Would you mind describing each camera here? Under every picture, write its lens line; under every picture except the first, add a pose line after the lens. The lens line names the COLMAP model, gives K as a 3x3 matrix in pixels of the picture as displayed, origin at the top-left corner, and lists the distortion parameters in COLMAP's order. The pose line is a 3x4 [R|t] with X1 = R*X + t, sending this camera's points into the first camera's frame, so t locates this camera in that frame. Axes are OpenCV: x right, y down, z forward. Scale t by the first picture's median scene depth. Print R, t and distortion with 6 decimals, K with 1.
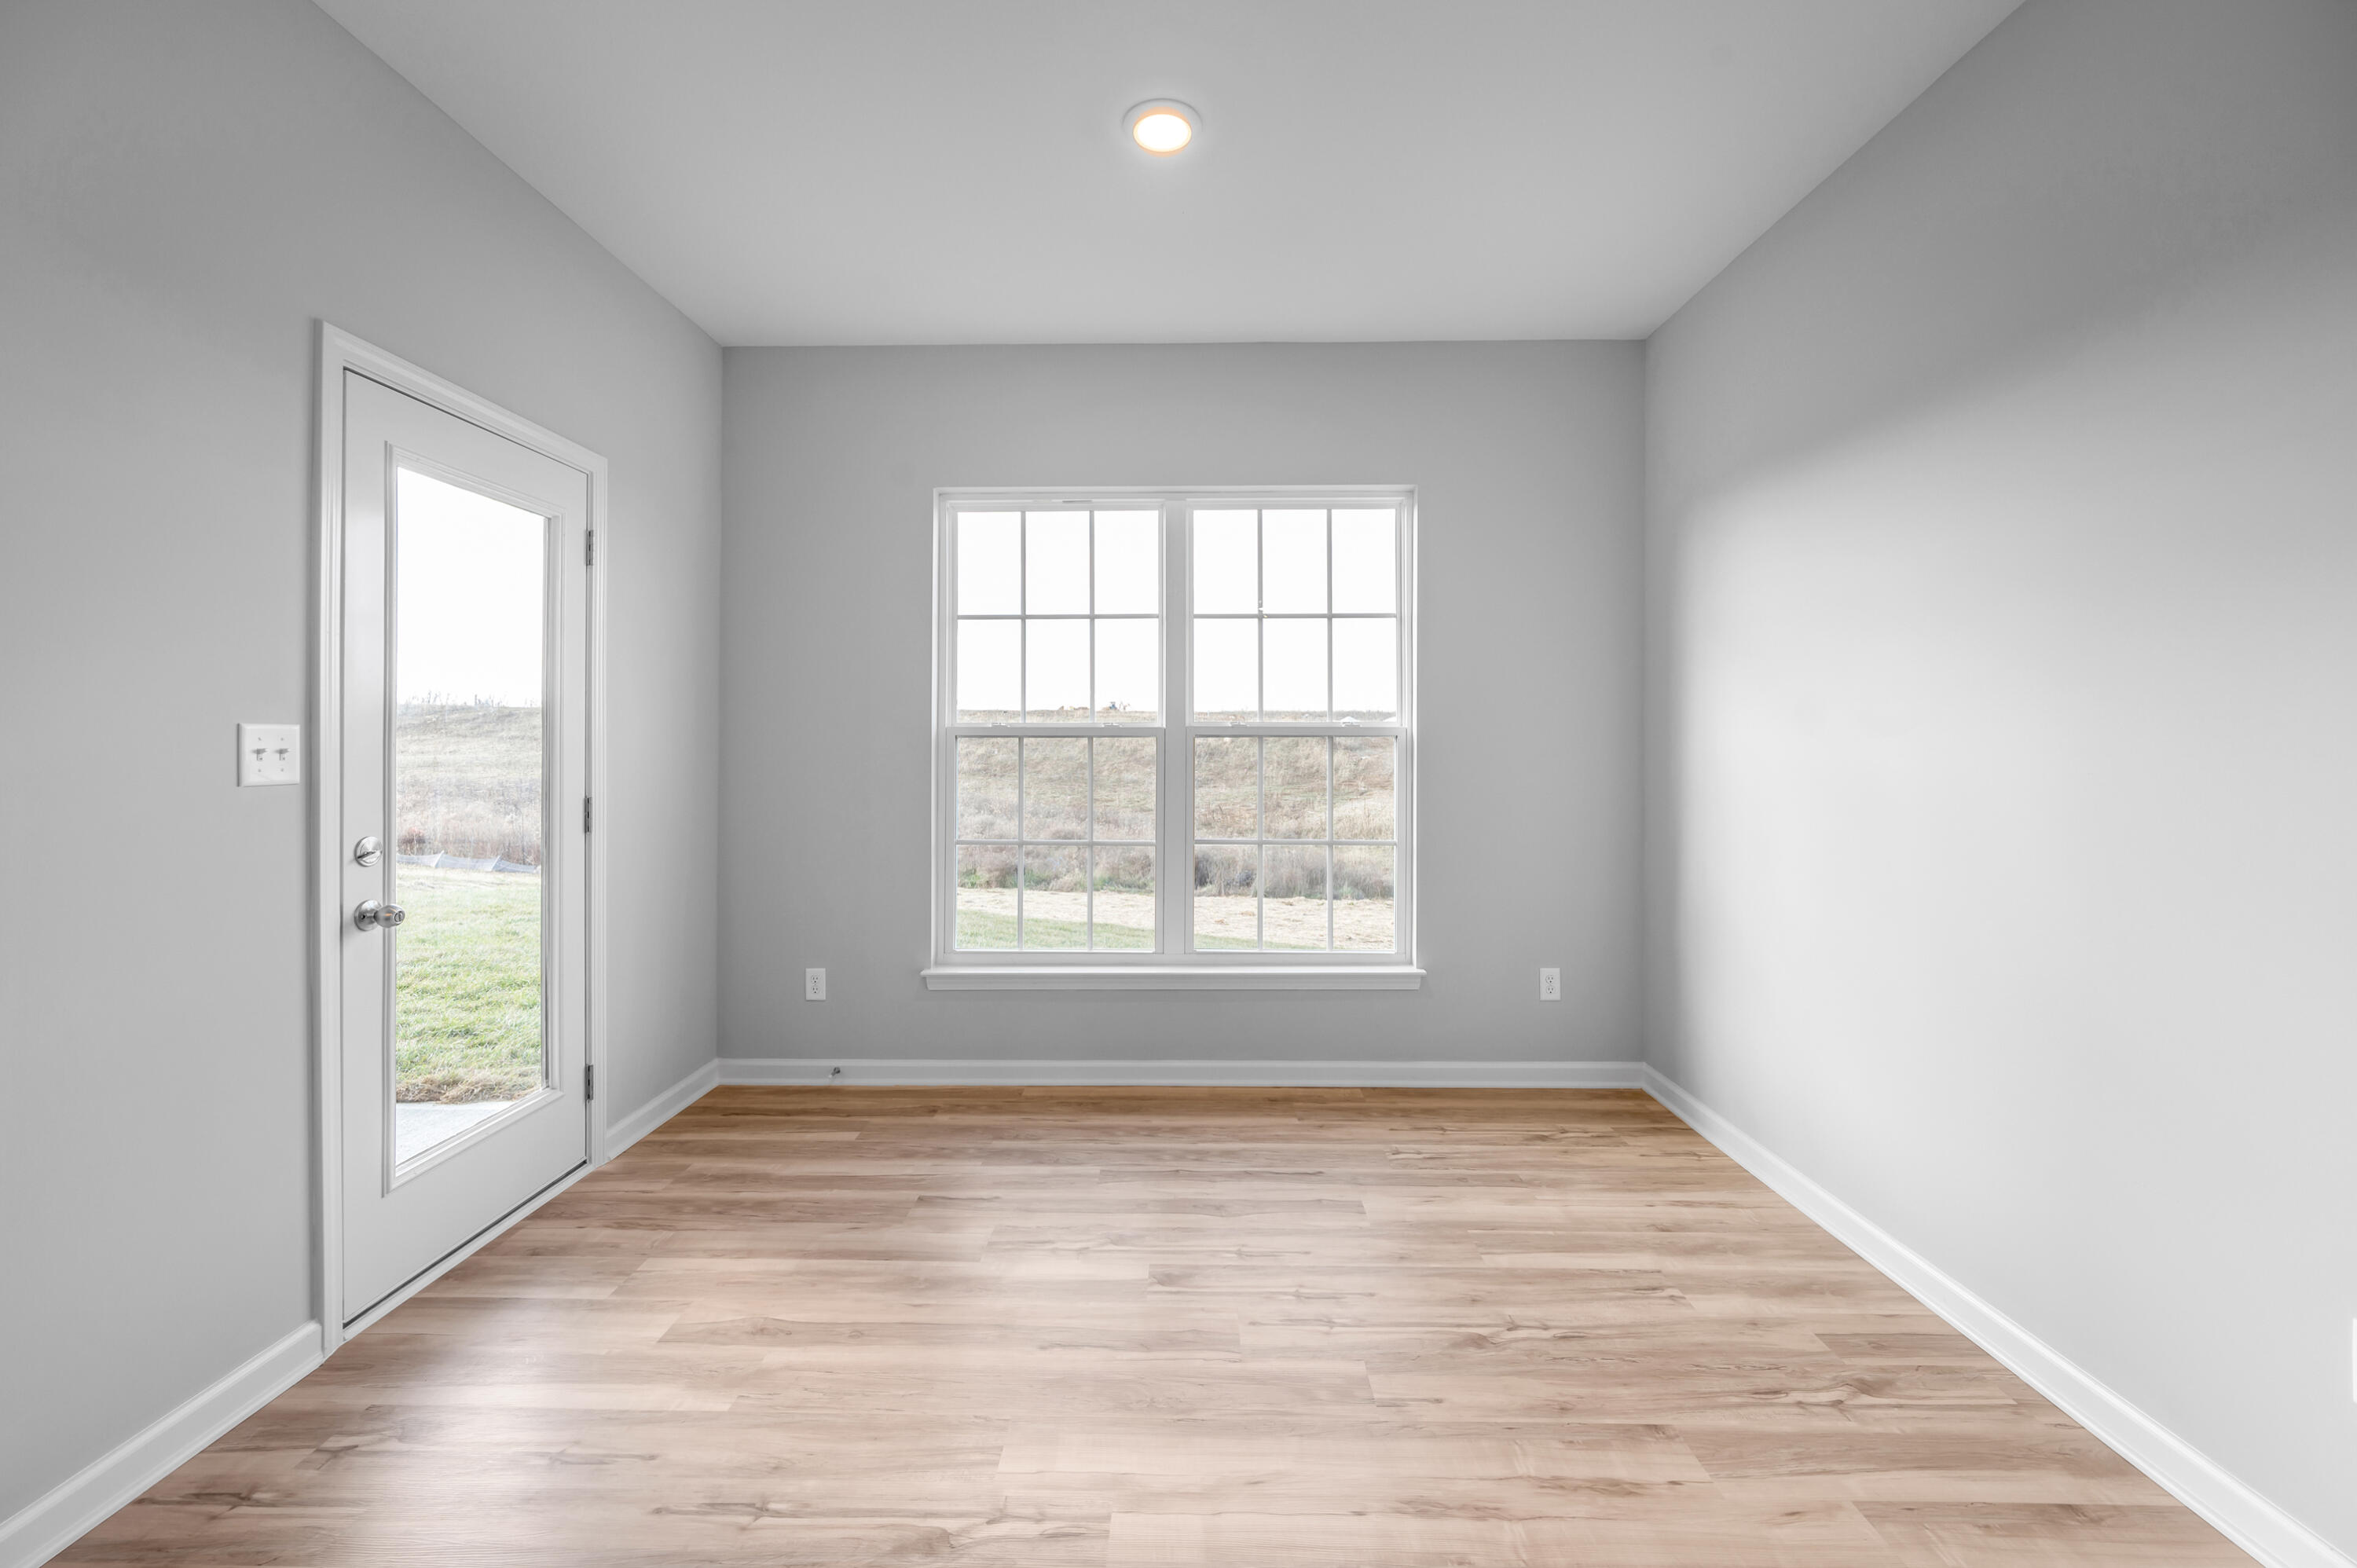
lens RADIAL K [[955.0, 0, 1163.3], [0, 955.0, 727.0], [0, 0, 1]] dist [-0.006002, 0.000357]
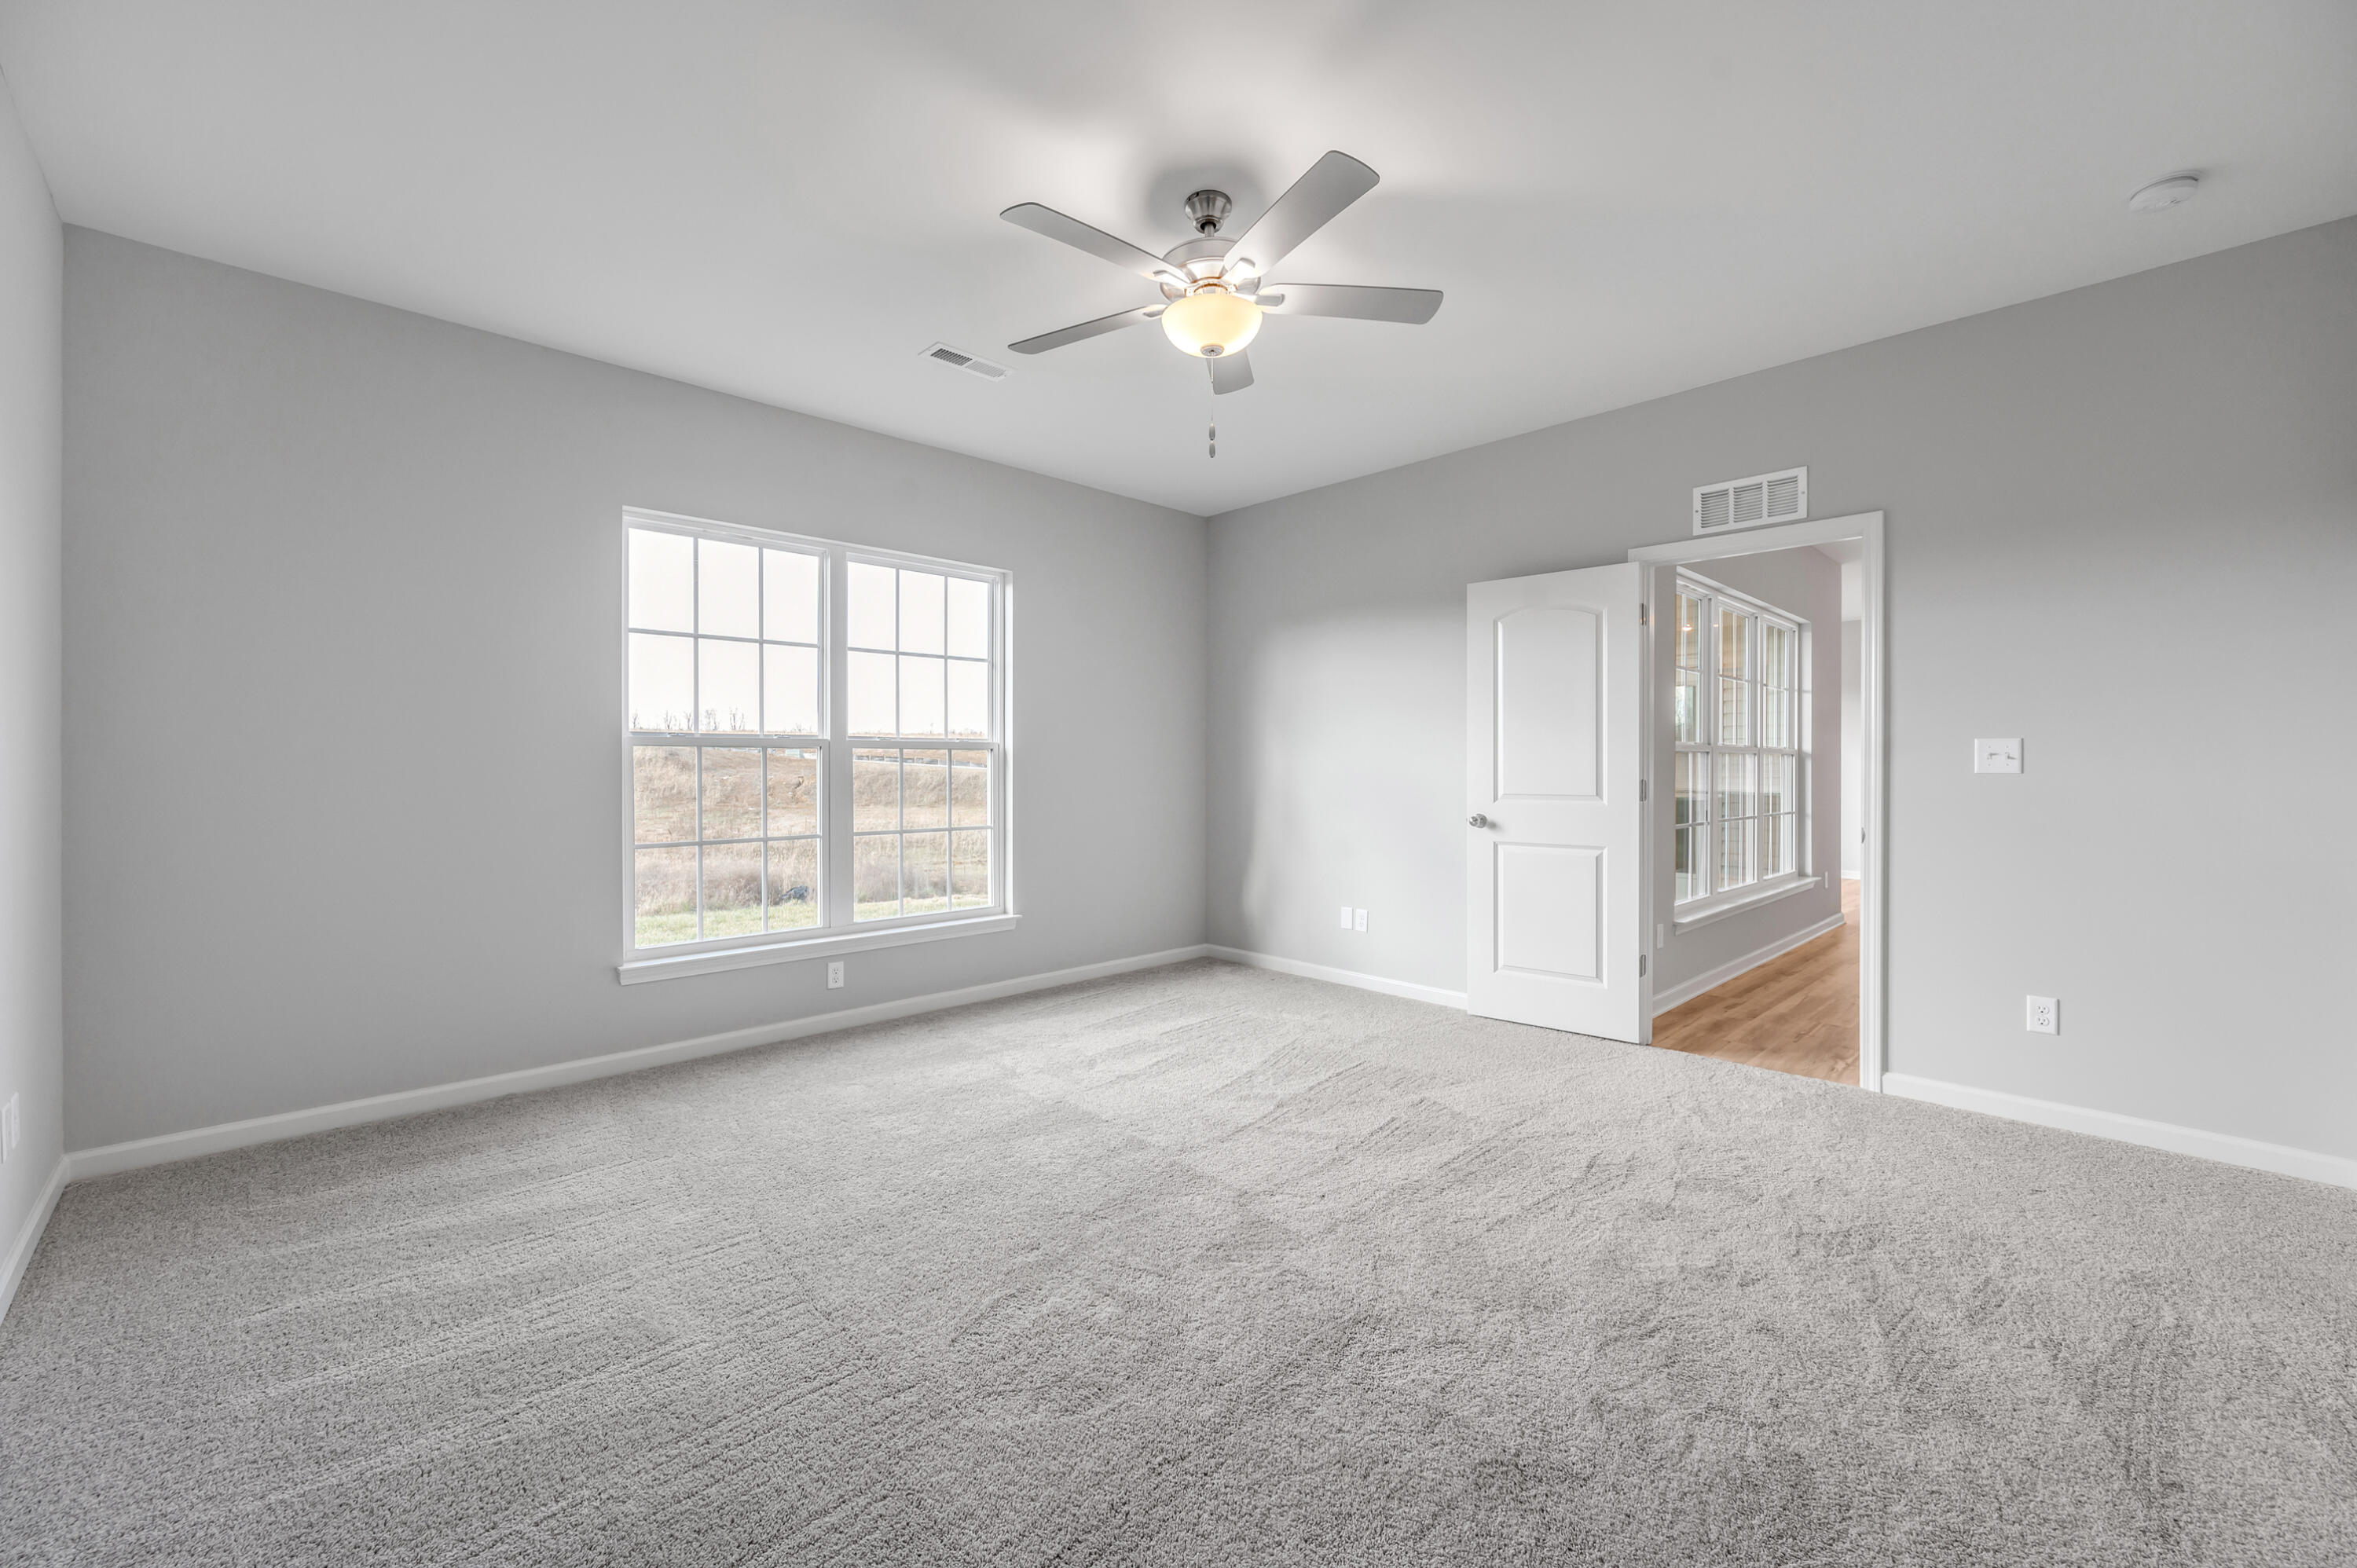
lens RADIAL K [[955.0, 0, 1173.1], [0, 955.0, 773.5], [0, 0, 1]] dist [-0.006002, 0.000357]
pose [[0.710367, -0.002996, 0.703825, -0.527556], [-0.013044, 0.999763, 0.017421, 0.015870], [-0.703711, -0.021556, 0.710160, -0.154038]]
